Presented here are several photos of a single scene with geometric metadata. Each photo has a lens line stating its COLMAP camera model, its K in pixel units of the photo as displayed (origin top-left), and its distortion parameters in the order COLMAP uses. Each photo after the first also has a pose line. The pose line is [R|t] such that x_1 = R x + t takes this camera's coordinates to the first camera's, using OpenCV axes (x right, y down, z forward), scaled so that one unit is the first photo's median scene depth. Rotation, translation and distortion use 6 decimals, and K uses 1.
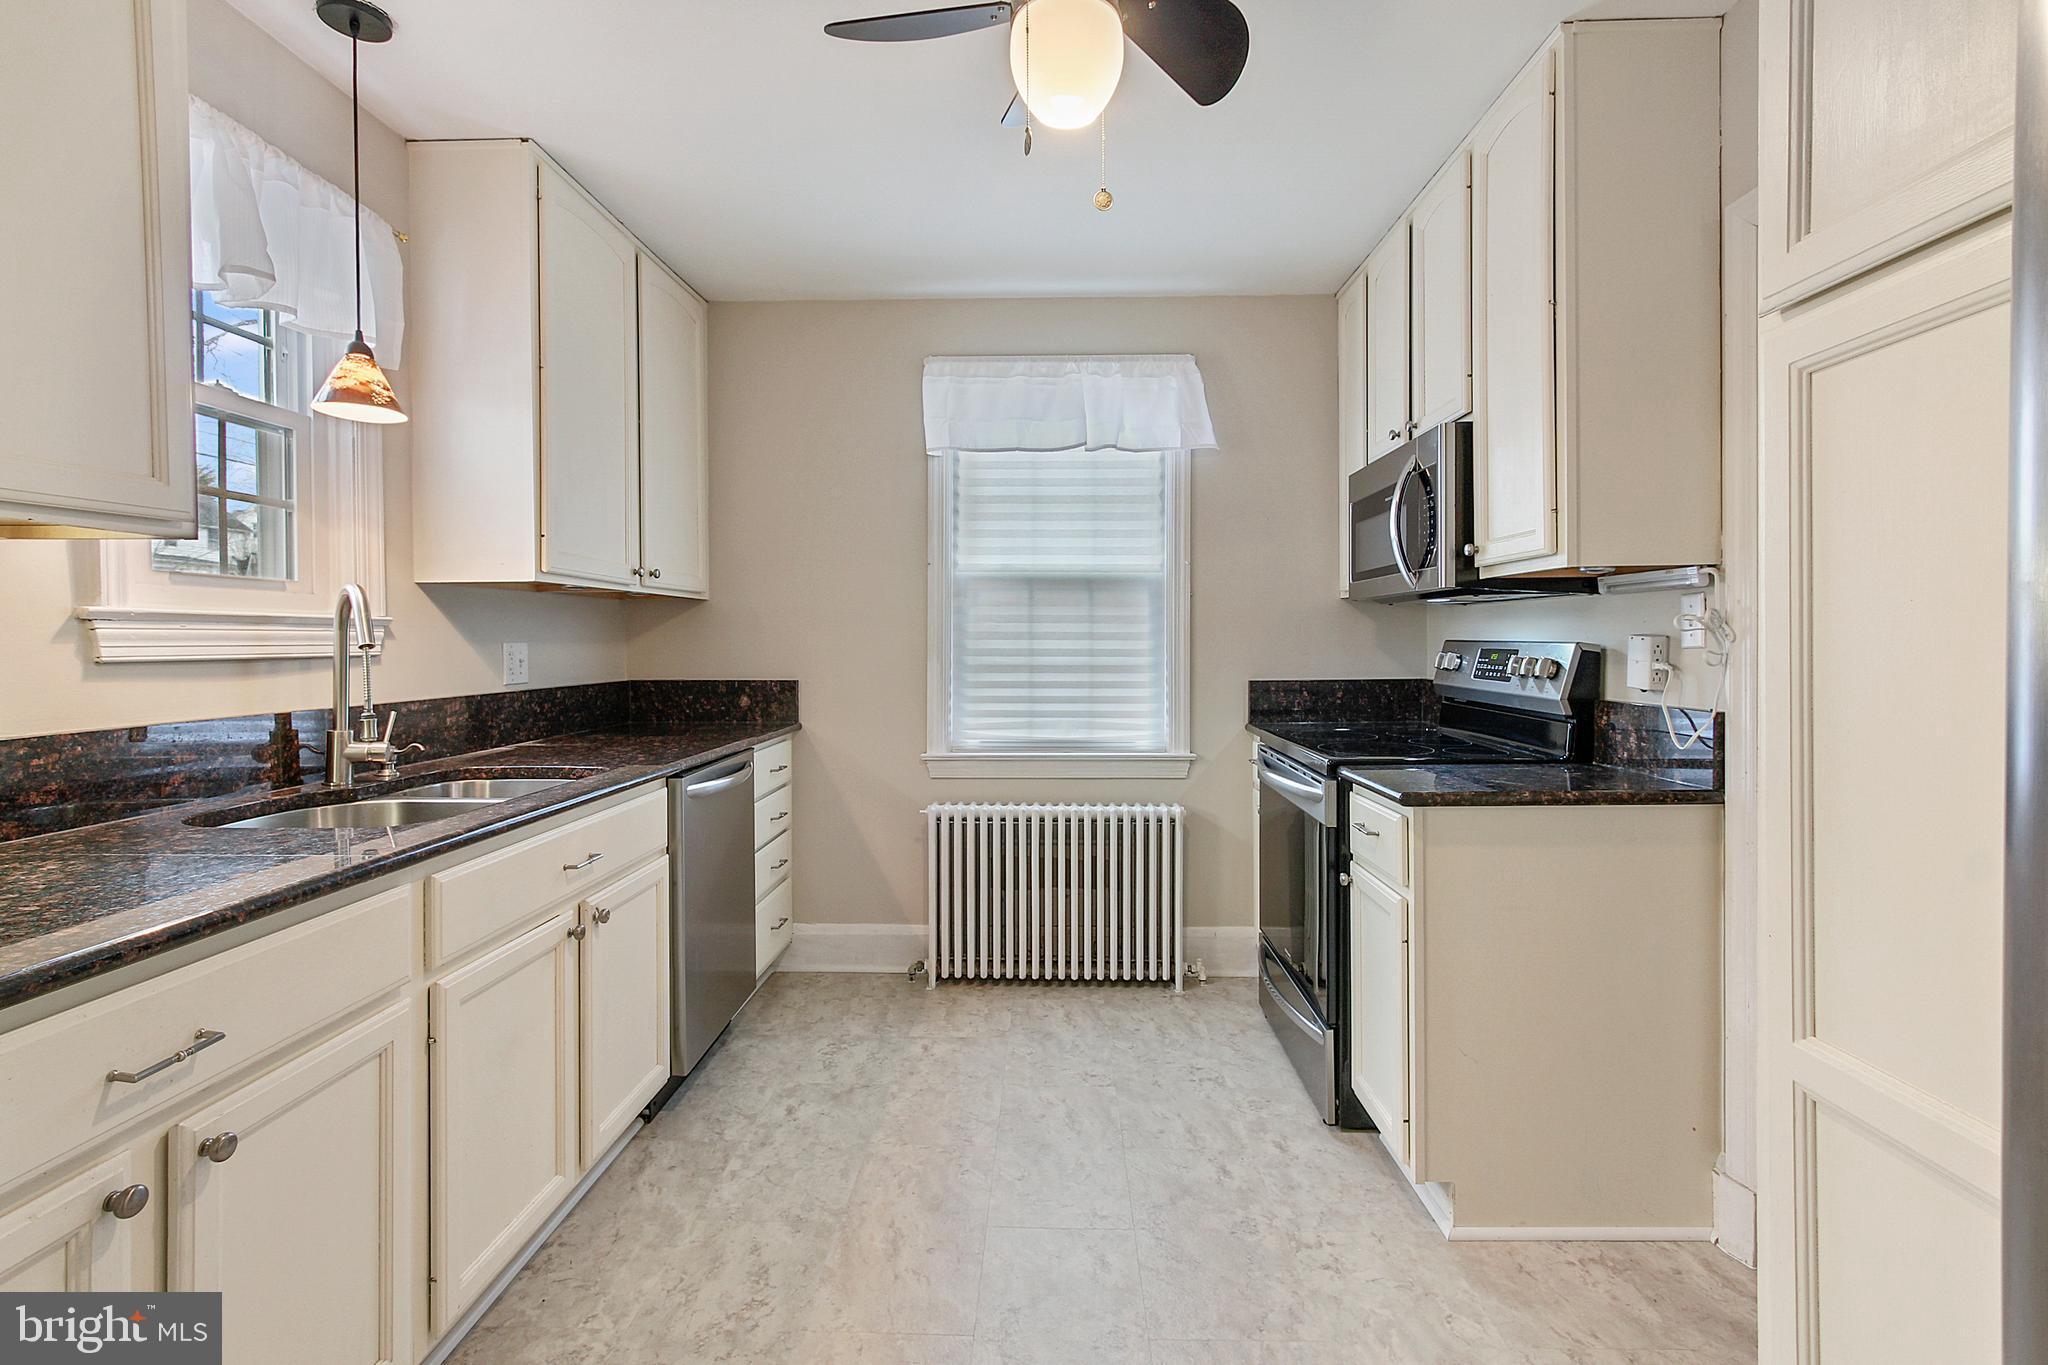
lens RADIAL K [[945.4, 0, 1028.9], [0, 945.4, 666.0], [0, 0, 1]] dist [0.000624, 0.000866]
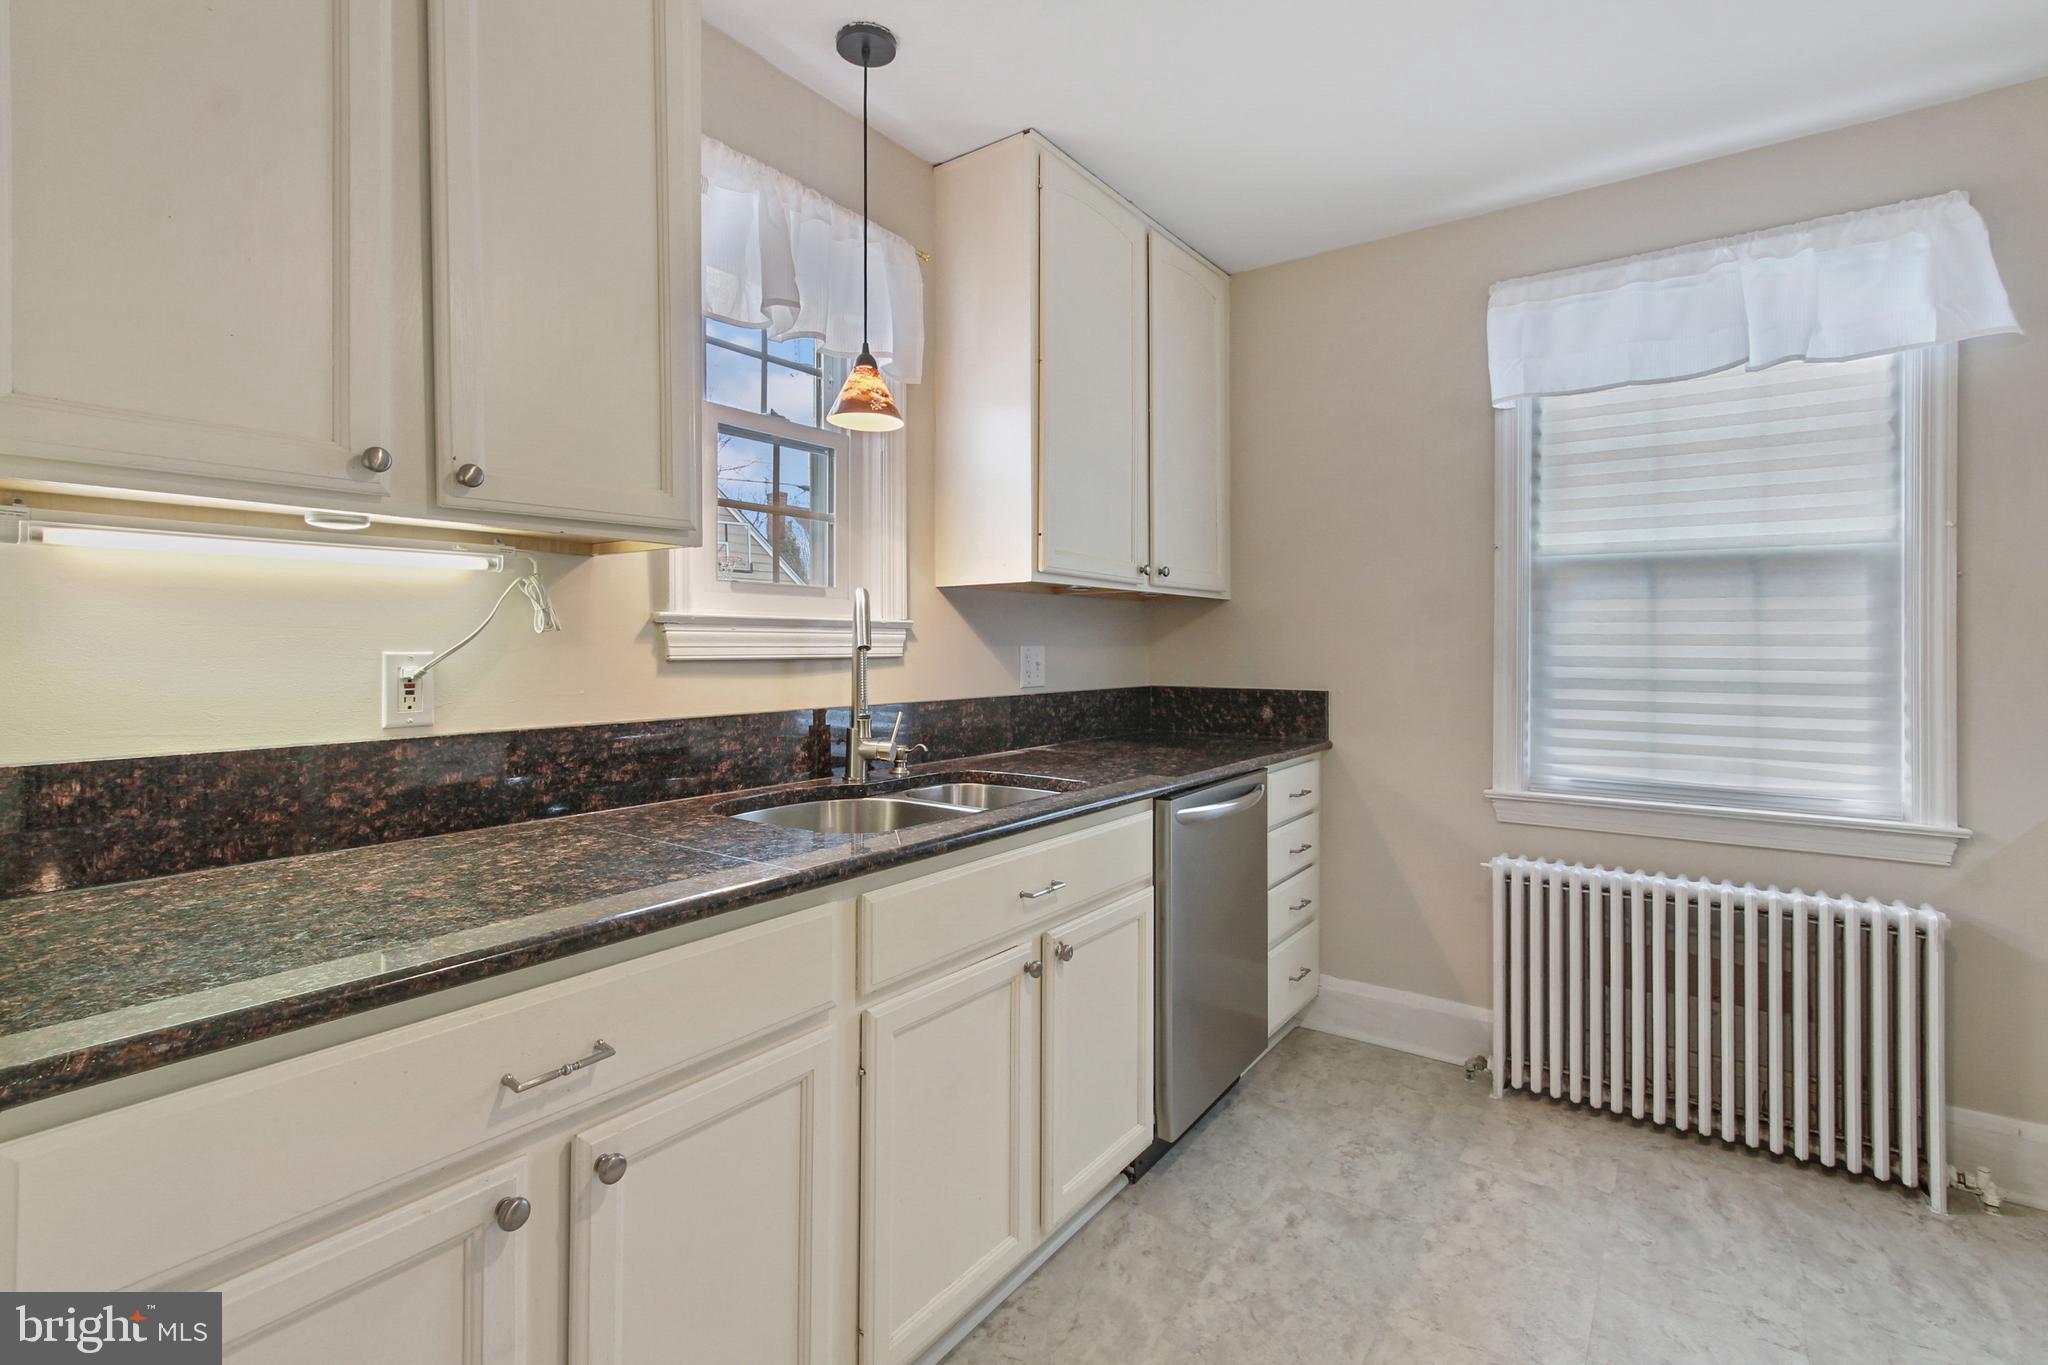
lens RADIAL K [[950.5, 0, 1025.9], [0, 950.5, 641.1], [0, 0, 1]] dist [-0.002108, 0.003790]
pose [[0.830330, 0.001109, -0.557271, 0.011549], [-0.018935, 0.999477, -0.026223, -0.002927], [0.556950, 0.032326, 0.829917, 0.159208]]
